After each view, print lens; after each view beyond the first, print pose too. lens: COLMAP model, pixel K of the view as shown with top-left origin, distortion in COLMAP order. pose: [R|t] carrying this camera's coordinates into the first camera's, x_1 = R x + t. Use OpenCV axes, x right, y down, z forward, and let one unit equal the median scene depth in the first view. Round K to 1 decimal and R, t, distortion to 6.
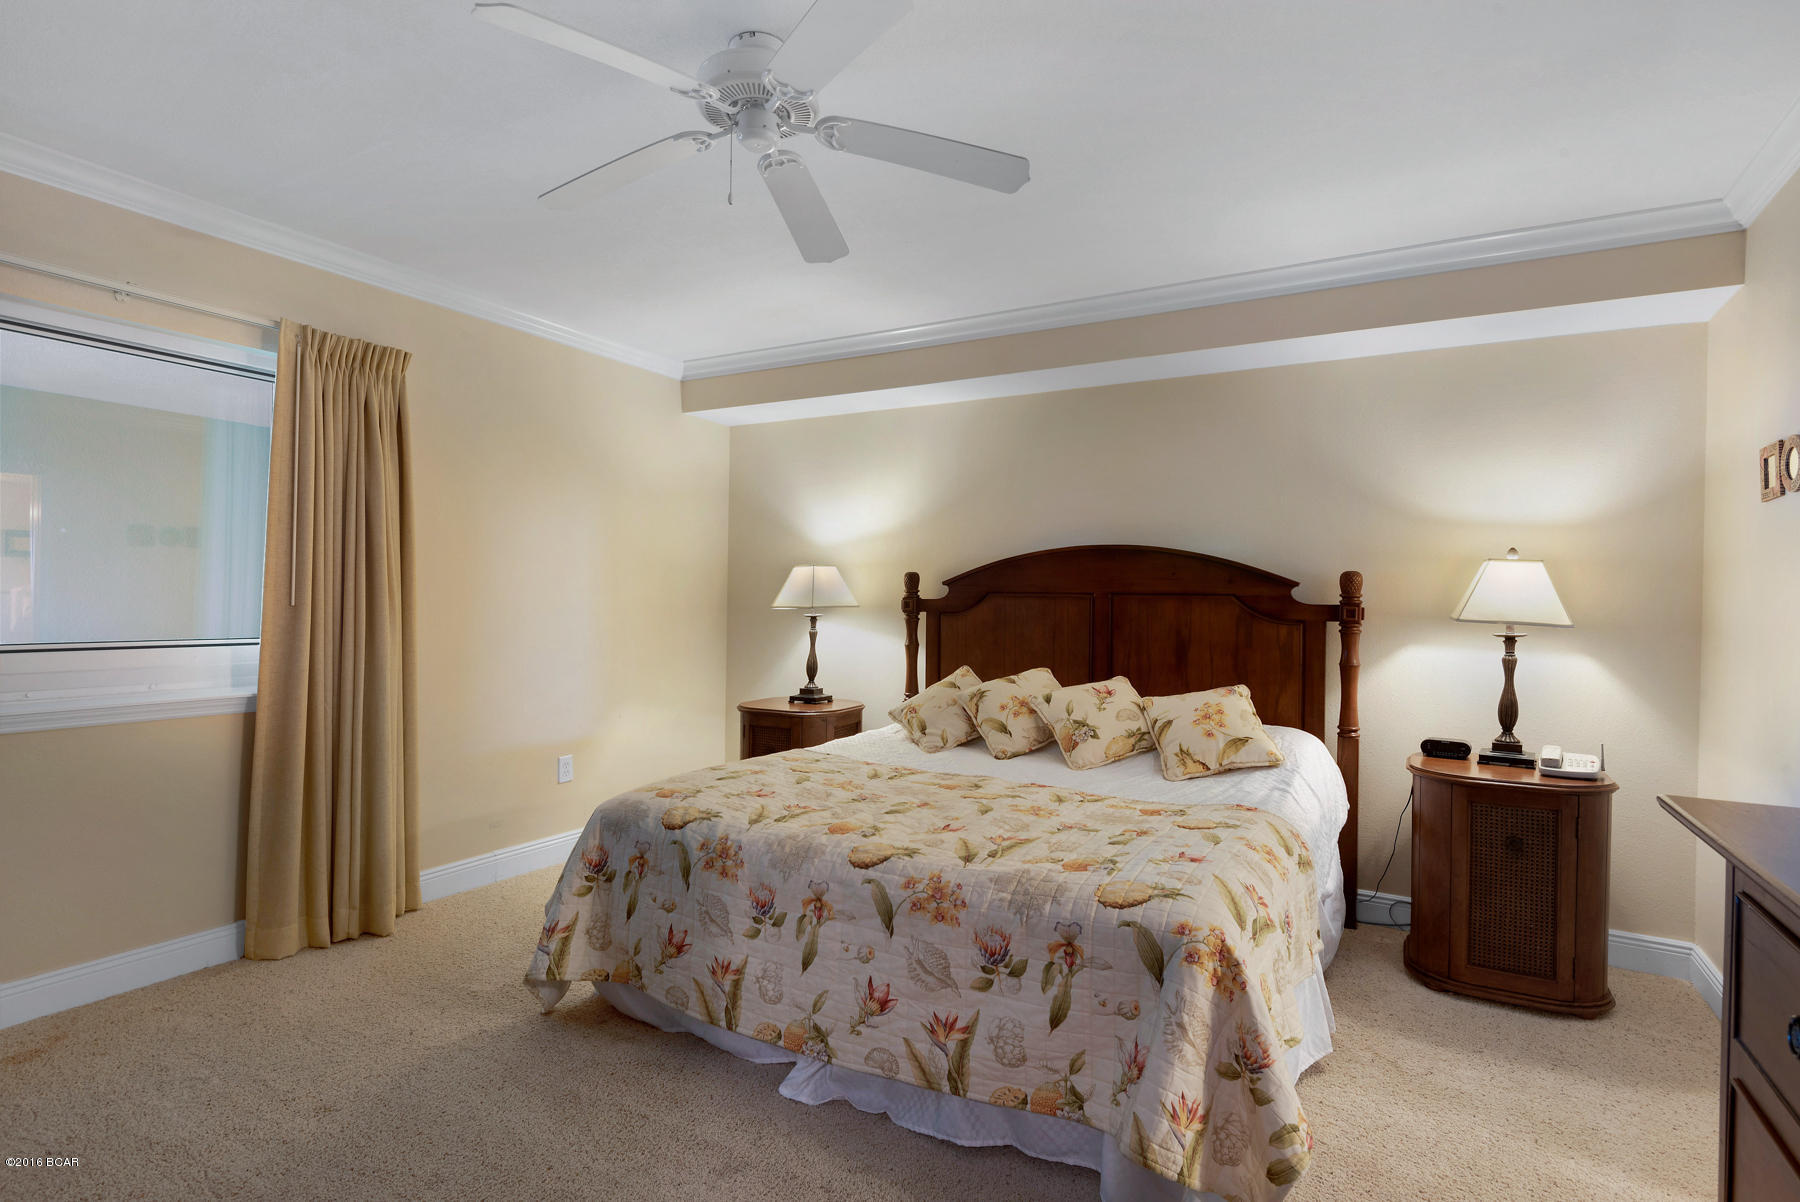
lens RADIAL K [[919.8, 0, 900.0], [0, 919.8, 601.0], [0, 0, 1]] dist [0.059381, -0.039723]
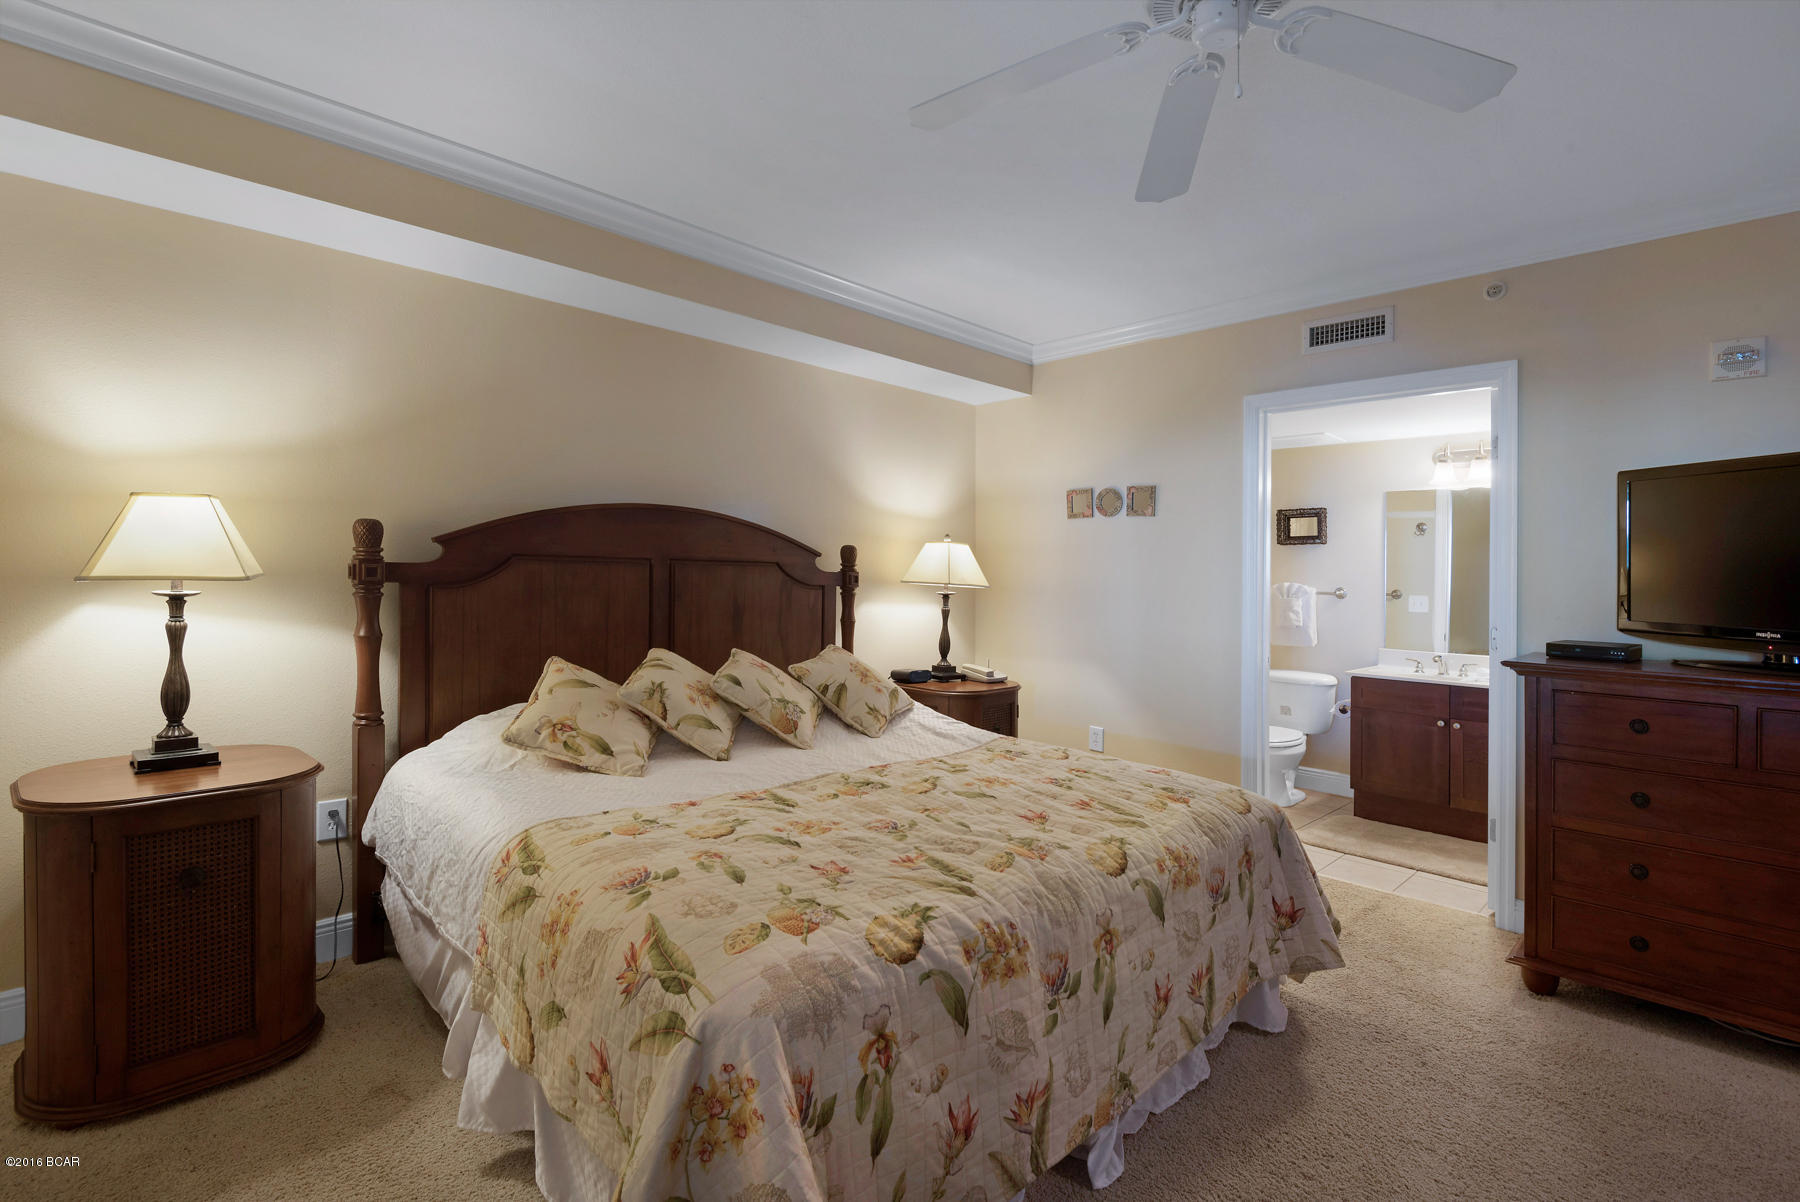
lens RADIAL K [[839.9, 0, 907.7], [0, 839.9, 587.9], [0, 0, 1]] dist [0.024676, -0.022109]
pose [[0.261475, -0.021300, 0.964975, -0.617182], [-0.010465, 0.999635, 0.024900, -0.004229], [-0.965153, -0.016609, 0.261157, 0.698544]]
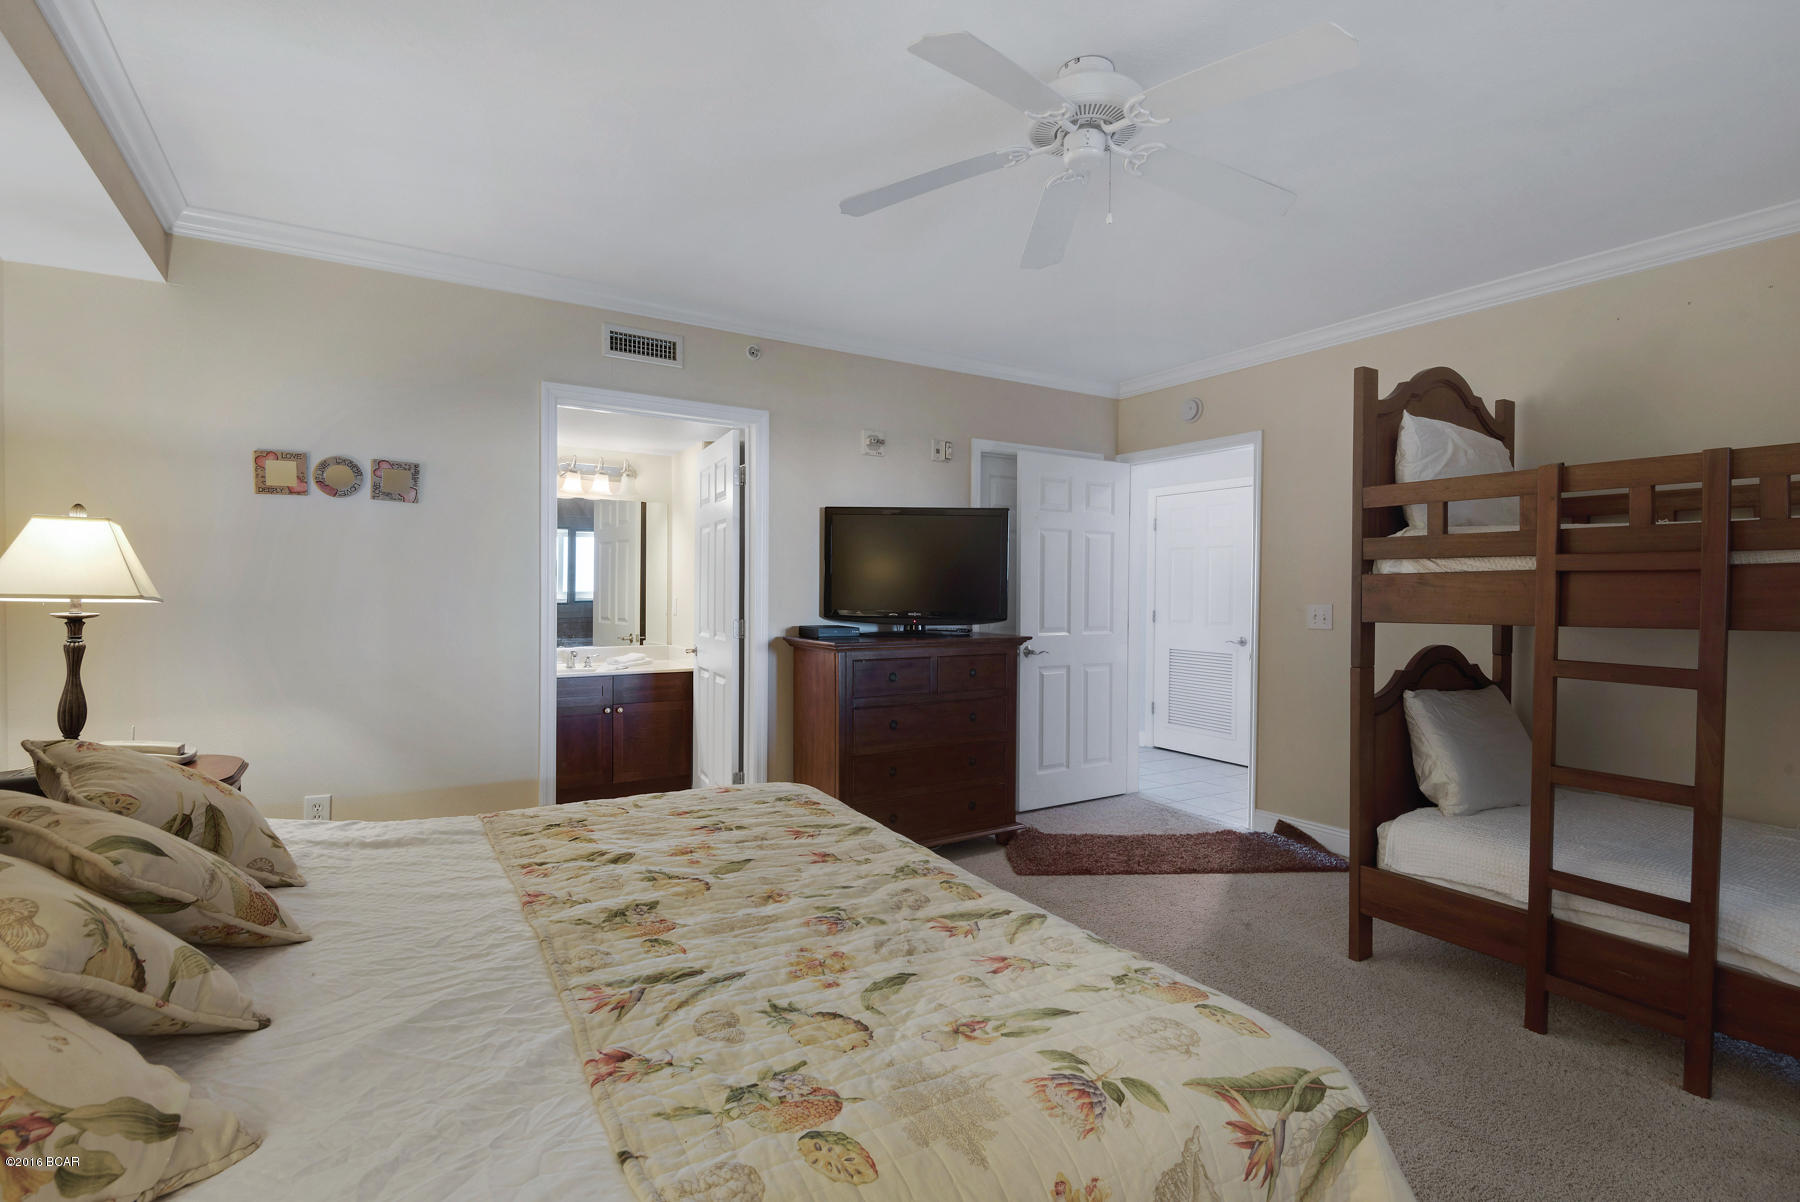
lens RADIAL K [[839.9, 0, 907.7], [0, 839.9, 587.9], [0, 0, 1]] dist [0.024676, -0.022109]
pose [[-0.884493, -0.018318, 0.466193, -0.268910], [-0.014867, 0.999828, 0.011079, -0.004409], [-0.466316, 0.002868, -0.884614, 1.280936]]
